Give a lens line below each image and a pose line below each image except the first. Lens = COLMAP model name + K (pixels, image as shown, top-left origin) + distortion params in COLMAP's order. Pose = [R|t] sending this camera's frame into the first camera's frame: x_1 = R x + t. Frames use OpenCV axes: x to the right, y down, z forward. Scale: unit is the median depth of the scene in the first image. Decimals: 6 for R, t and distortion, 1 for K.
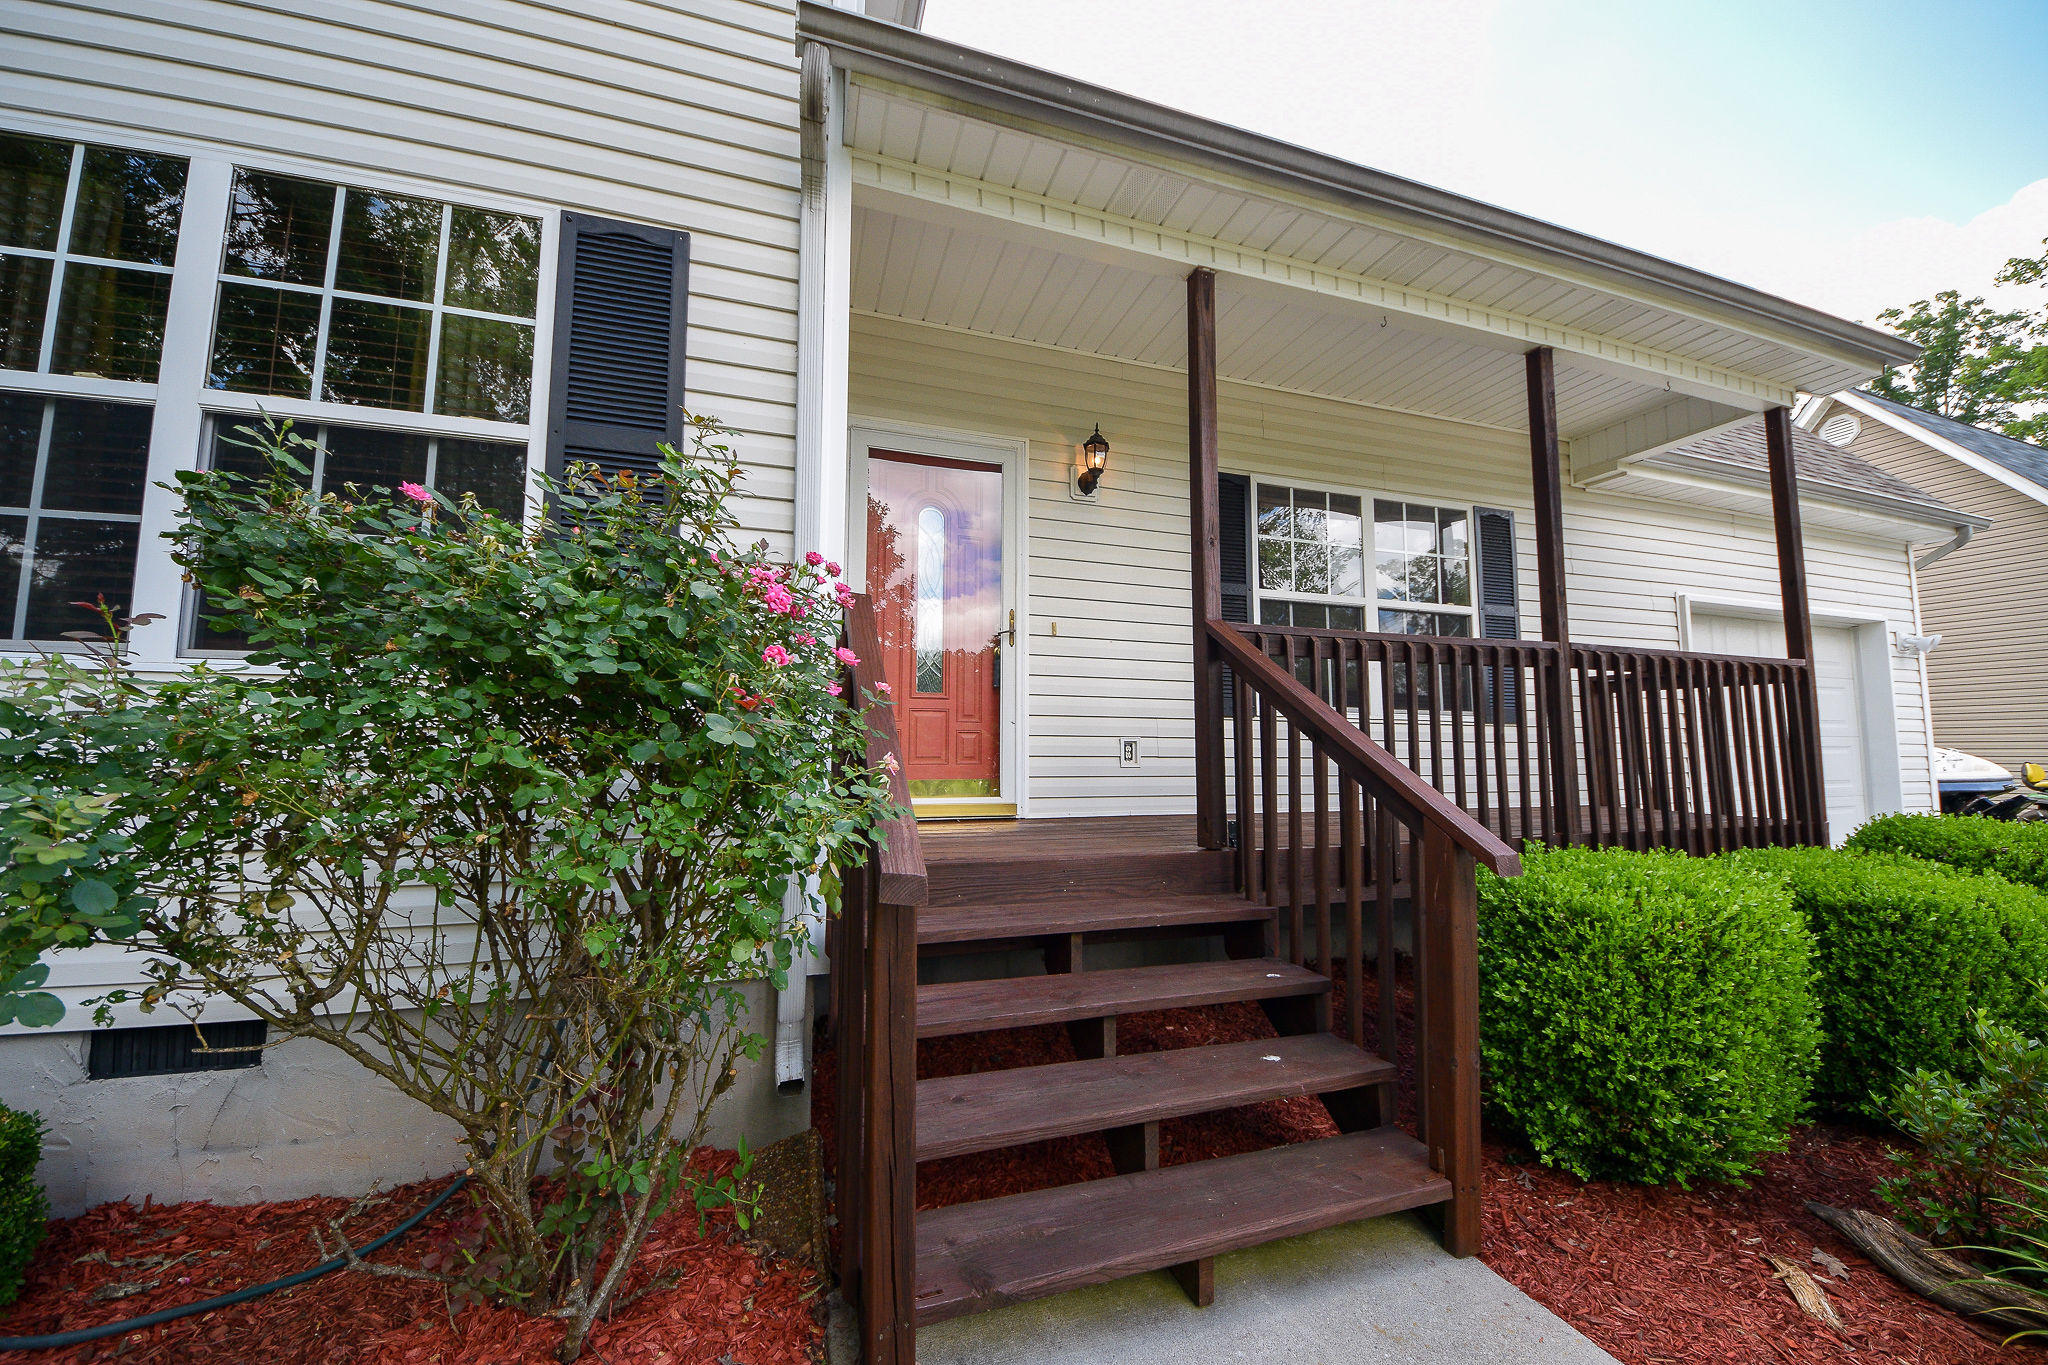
lens RADIAL K [[724.0, 0, 1024.0], [0, 724.0, 682.5], [0, 0, 1]] dist [-0.000443, -0.000030]
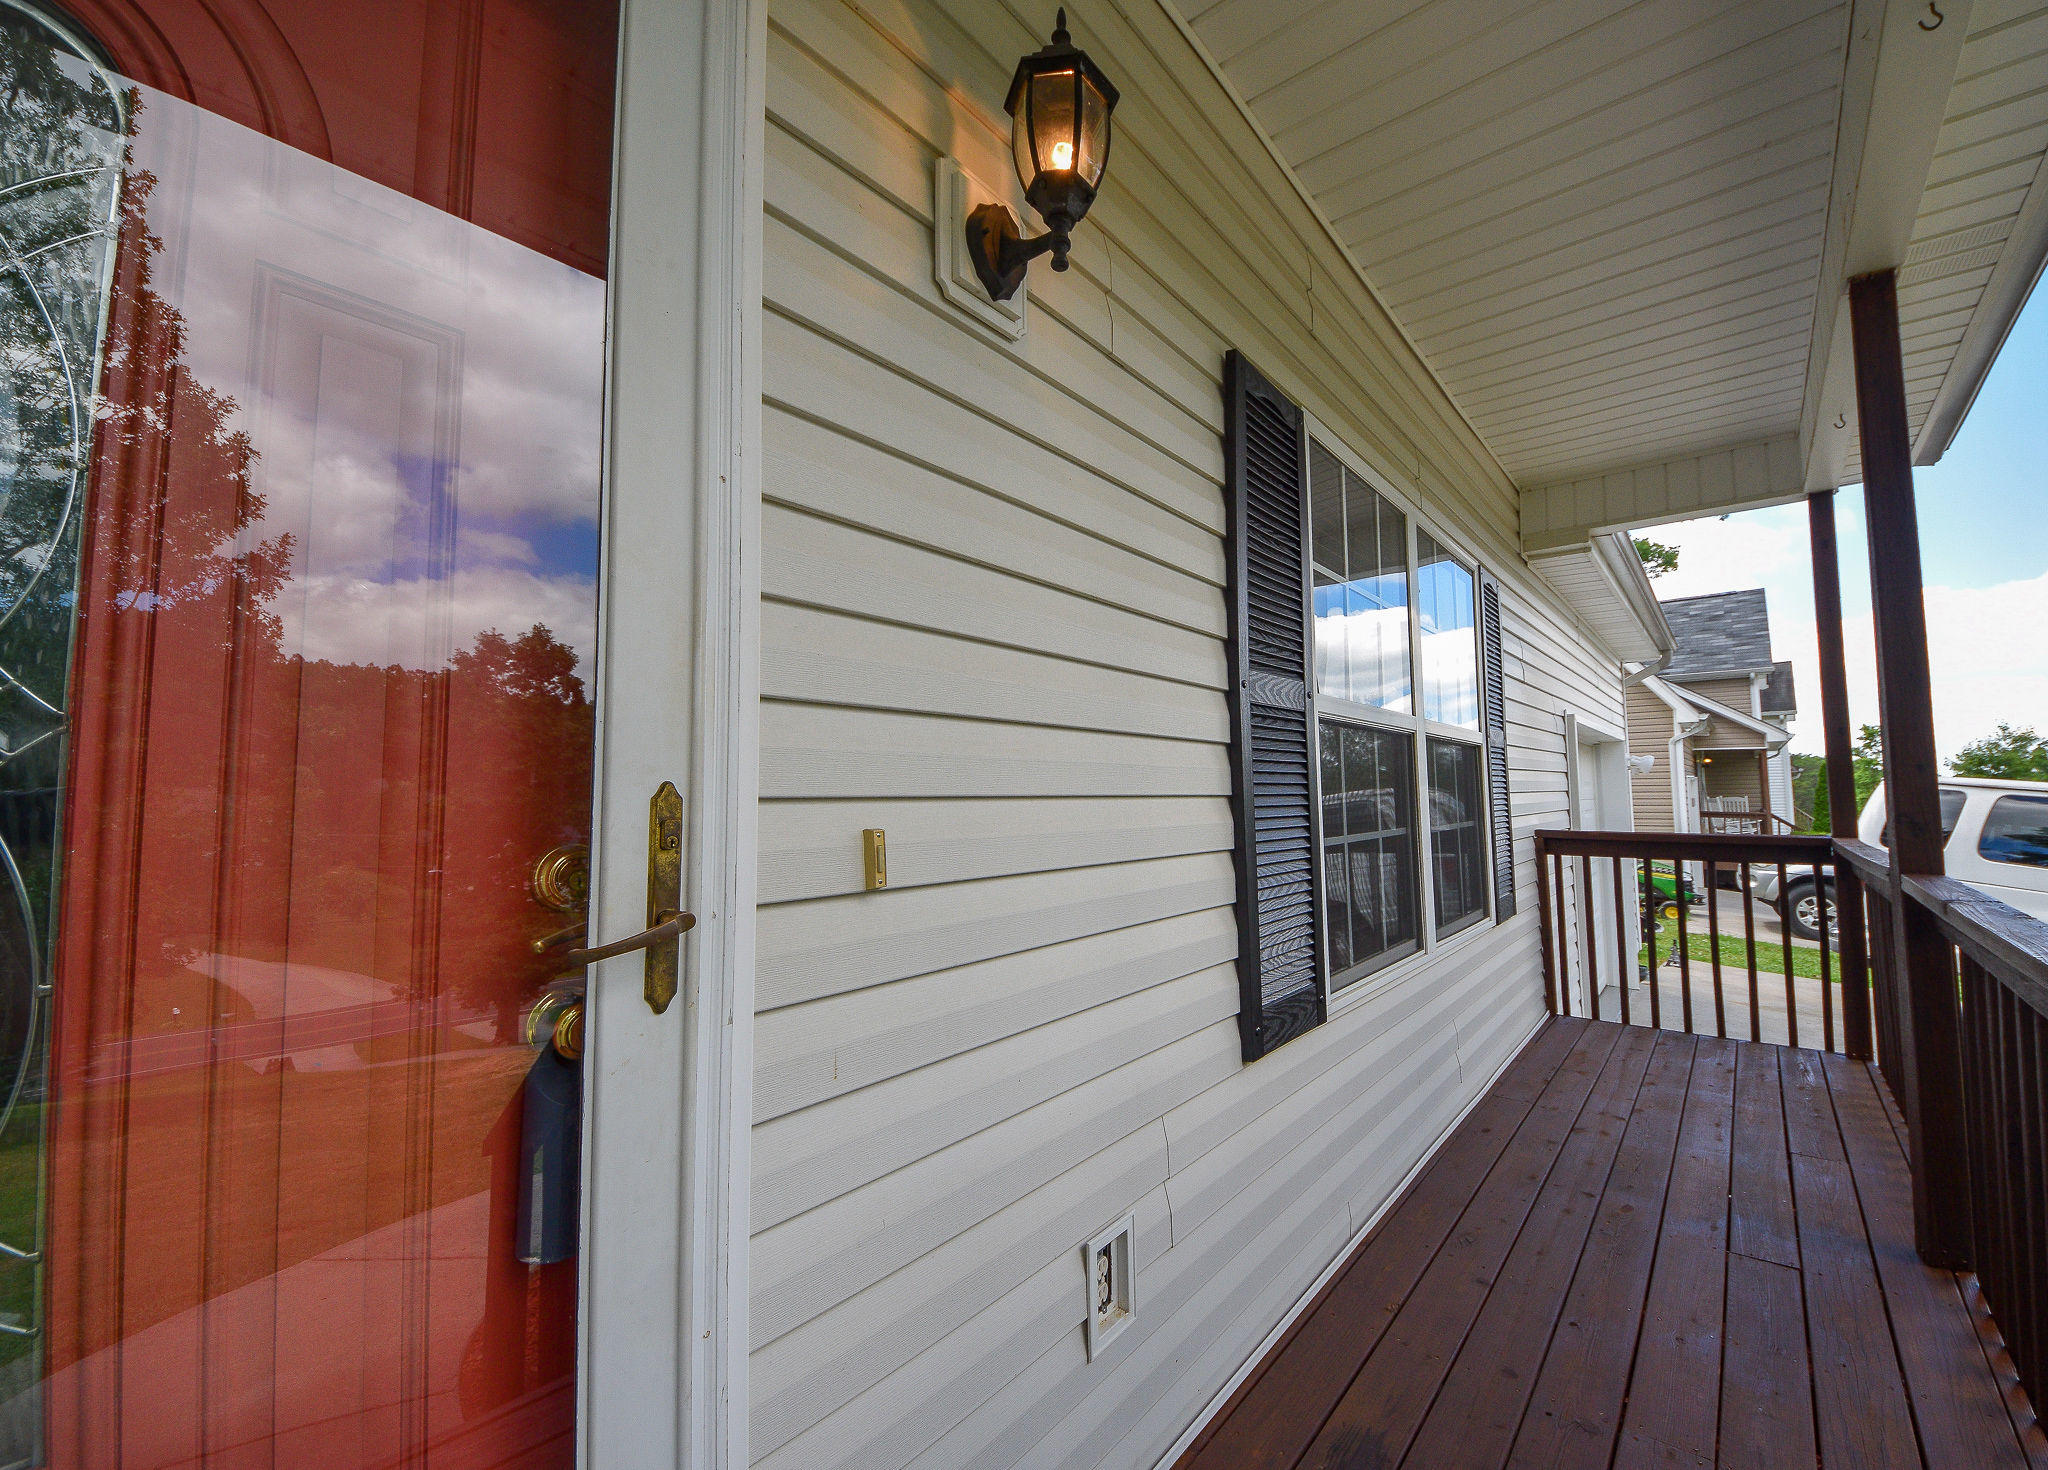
lens RADIAL K [[747.5, 0, 1024.0], [0, 747.5, 735.0], [0, 0, 1]] dist [-0.000456, -0.000035]
pose [[0.827309, 0.019481, 0.561409, -0.045283], [-0.037698, 0.999071, 0.020885, -0.116859], [-0.560481, -0.038442, 0.827275, 0.784876]]
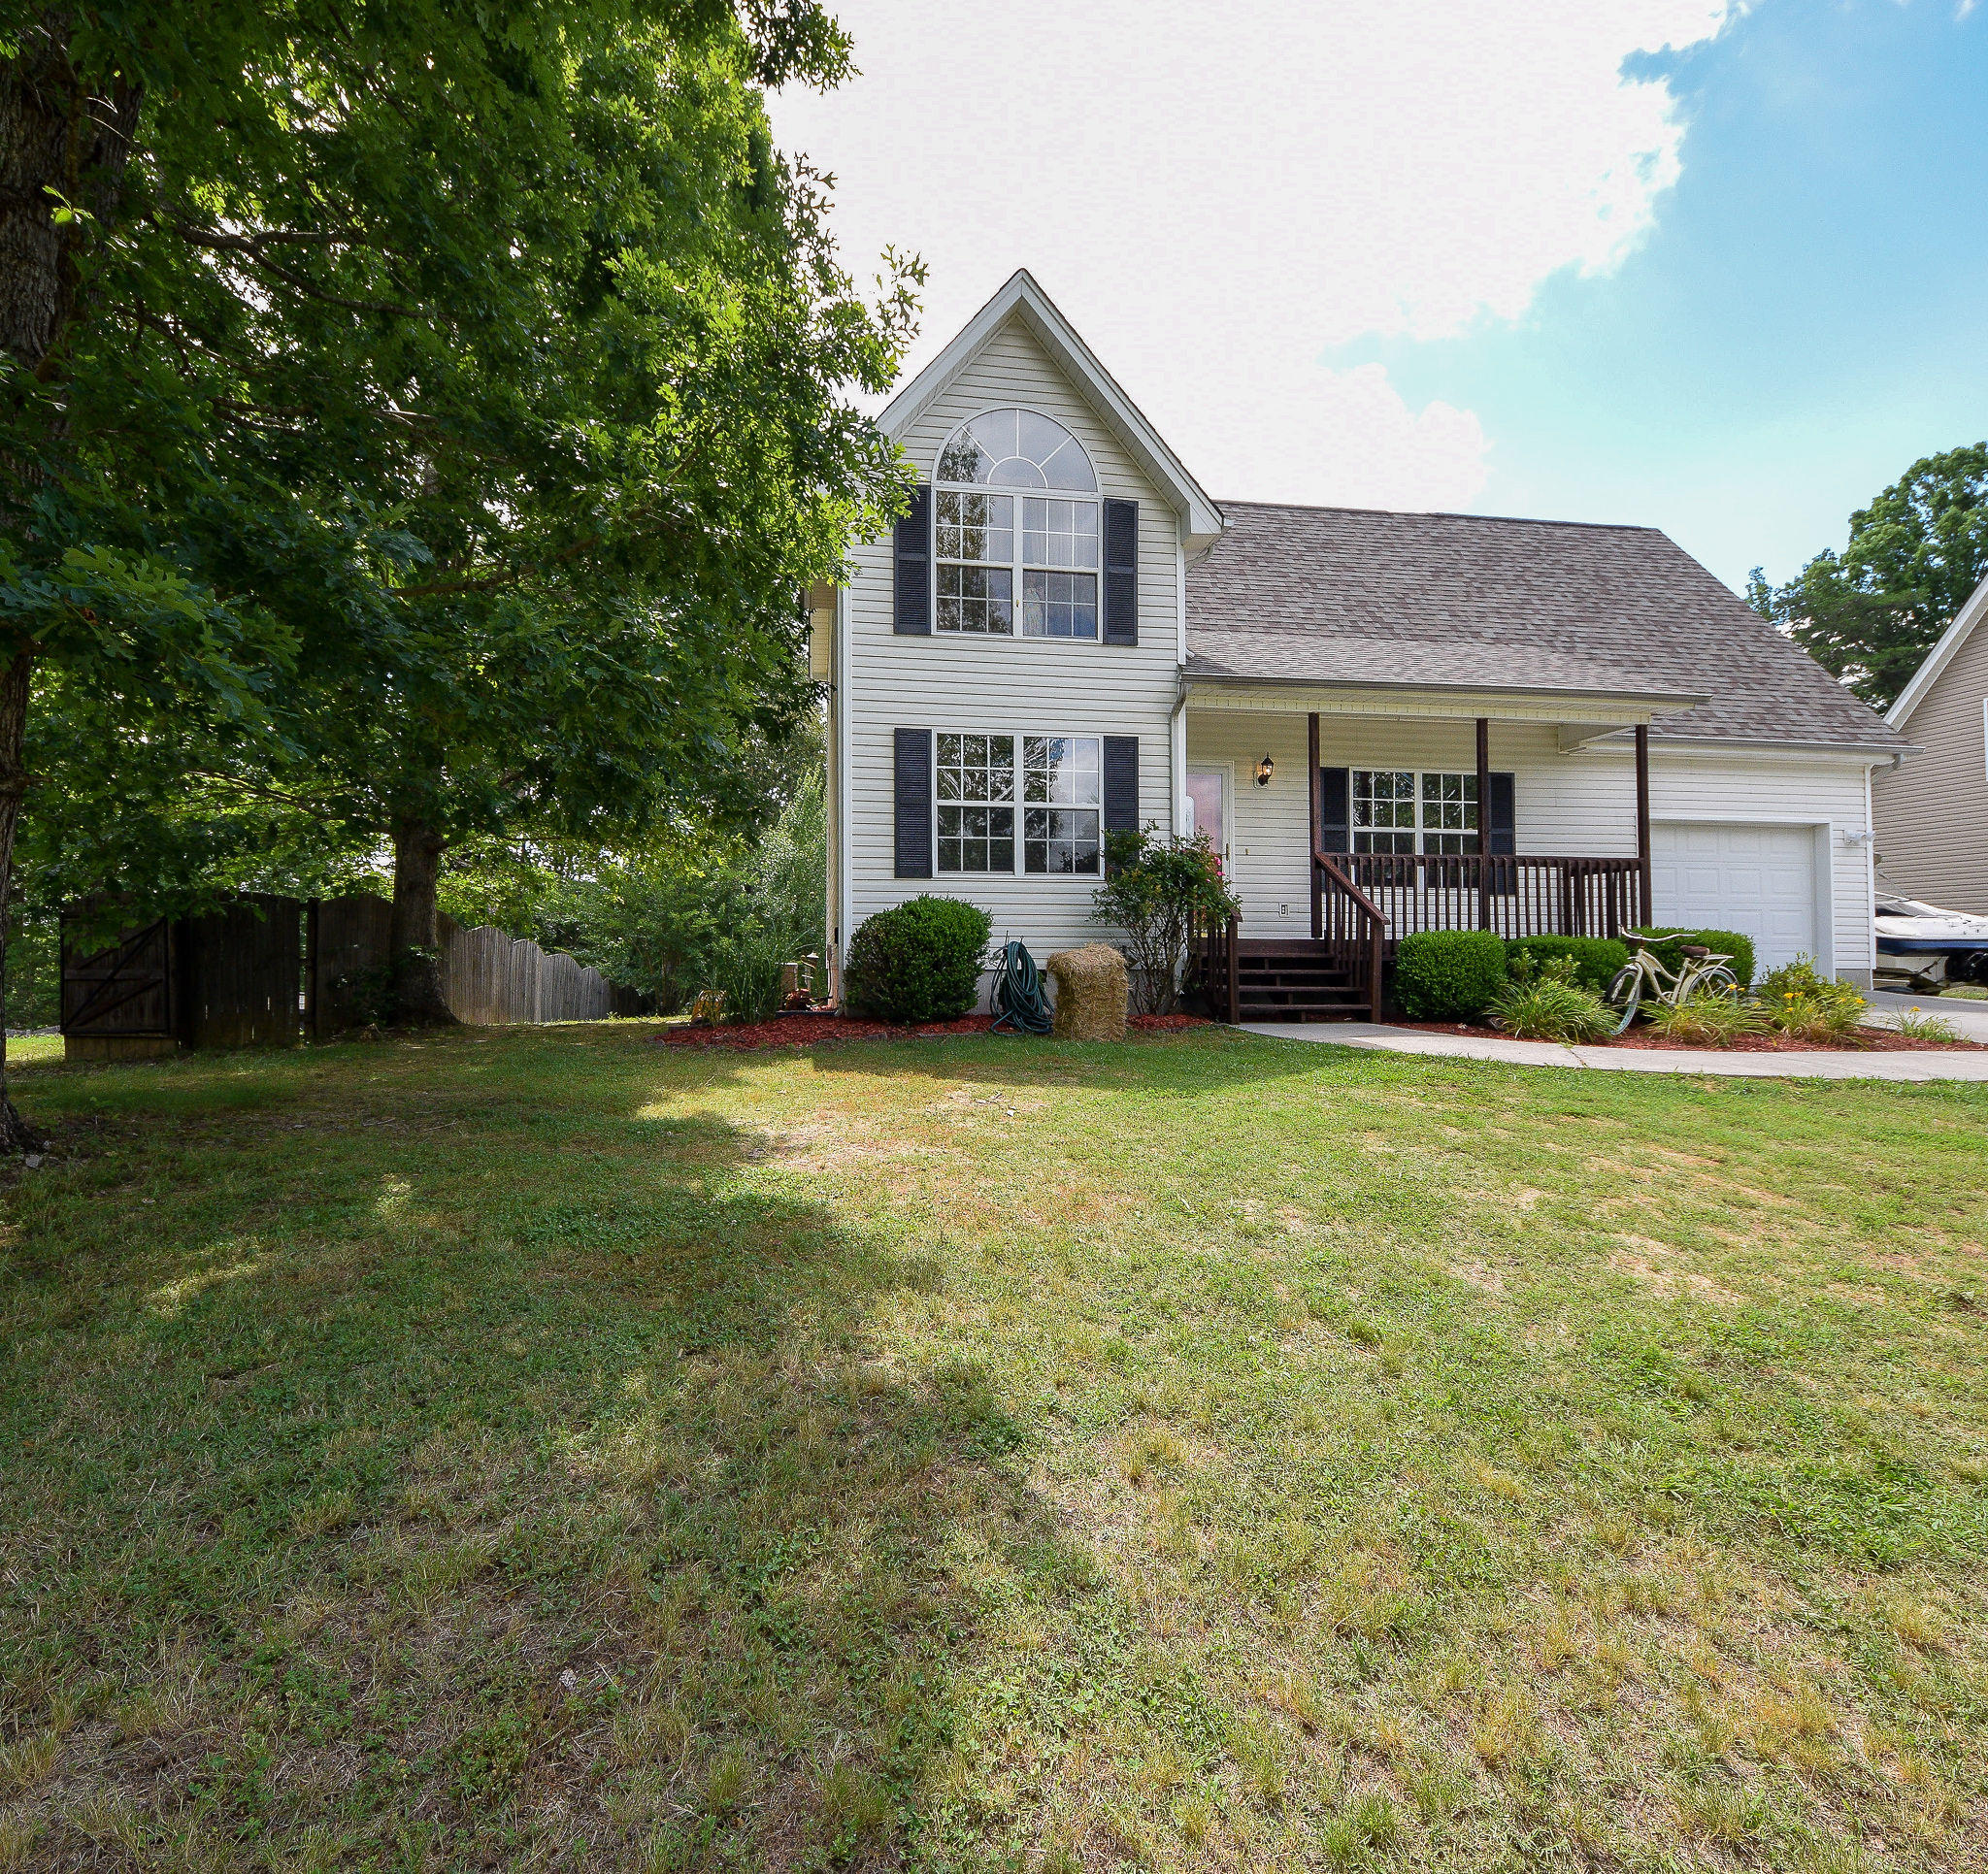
lens RADIAL K [[838.5, 0, 994.0], [0, 838.5, 937.0], [0, 0, 1]] dist [-0.001275, -0.000140]
pose [[0.982747, -0.006742, -0.184835, -0.228913], [0.019677, 0.997475, 0.068237, -0.007681], [0.183908, -0.070696, 0.980398, -1.535676]]
